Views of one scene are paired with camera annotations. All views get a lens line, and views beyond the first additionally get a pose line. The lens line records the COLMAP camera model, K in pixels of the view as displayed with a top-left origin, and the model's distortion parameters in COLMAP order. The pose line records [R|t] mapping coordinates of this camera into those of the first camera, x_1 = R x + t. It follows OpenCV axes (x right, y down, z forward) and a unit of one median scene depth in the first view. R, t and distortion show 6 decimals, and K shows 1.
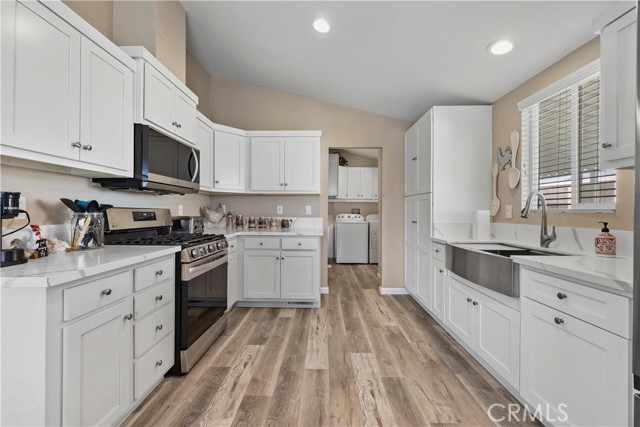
lens RADIAL K [[257.8, 0, 318.6], [0, 257.8, 211.8], [0, 0, 1]] dist [-0.000509, 0.000118]
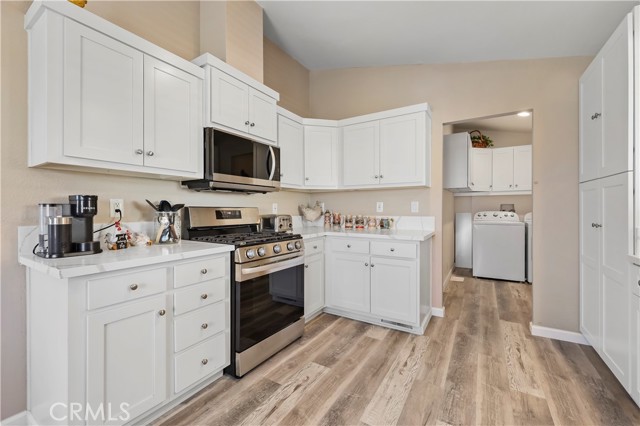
lens RADIAL K [[264.8, 0, 318.8], [0, 264.8, 210.2], [0, 0, 1]] dist [0.000575, 0.000312]
pose [[0.858205, -0.005719, -0.513276, 0.177846], [0.007050, 0.999975, 0.000646, 0.000804], [0.513259, -0.004173, 0.858223, 0.211622]]
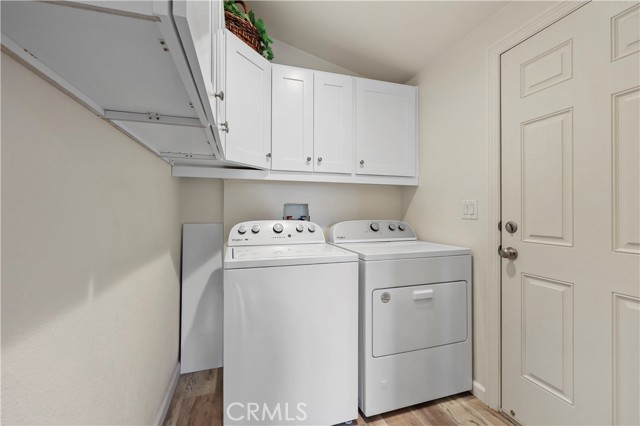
lens RADIAL K [[264.8, 0, 318.8], [0, 264.8, 210.2], [0, 0, 1]] dist [0.000575, 0.000312]
pose [[0.947501, -0.001632, 0.319748, 0.160438], [0.003206, 0.999985, -0.004397, -0.006725], [-0.319736, 0.005192, 0.947492, 1.693974]]
